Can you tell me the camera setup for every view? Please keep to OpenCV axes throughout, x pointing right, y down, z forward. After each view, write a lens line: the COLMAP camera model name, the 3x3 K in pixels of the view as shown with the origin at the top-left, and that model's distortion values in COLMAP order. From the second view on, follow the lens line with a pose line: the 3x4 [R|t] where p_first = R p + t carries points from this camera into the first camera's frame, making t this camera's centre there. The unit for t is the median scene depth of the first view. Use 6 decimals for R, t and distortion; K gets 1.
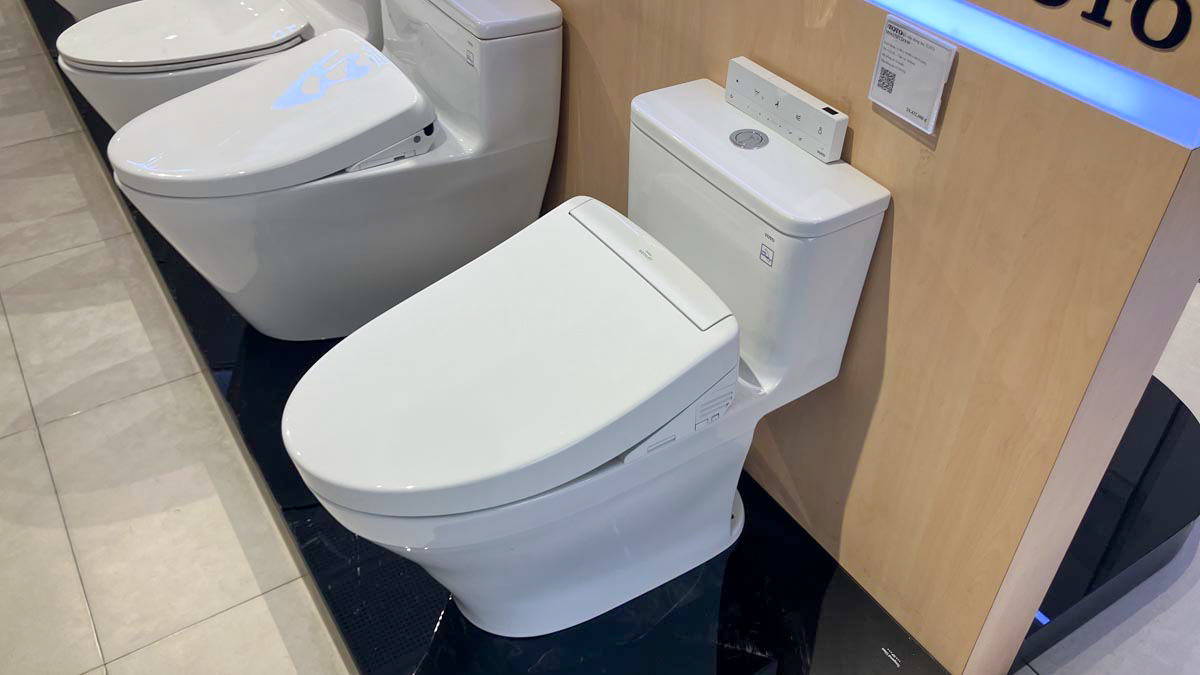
lens RADIAL K [[992.8, 0, 609.8], [0, 992.8, 327.4], [0, 0, 1]] dist [-0.010187, 0.024581]
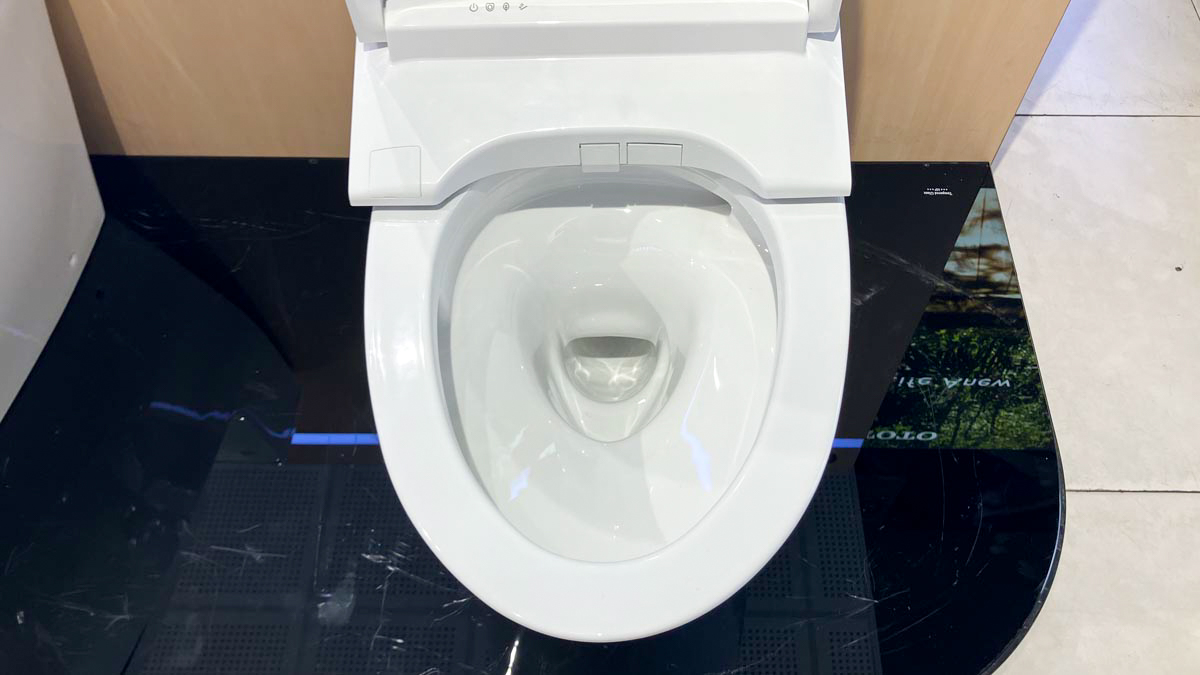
lens RADIAL K [[992.8, 0, 609.1], [0, 992.8, 328.1], [0, 0, 1]] dist [-0.010187, 0.024581]
pose [[0.553190, -0.724252, 0.411631, -0.305662], [0.531319, 0.687317, 0.495274, -0.163674], [-0.641624, -0.055273, 0.765025, 0.476393]]
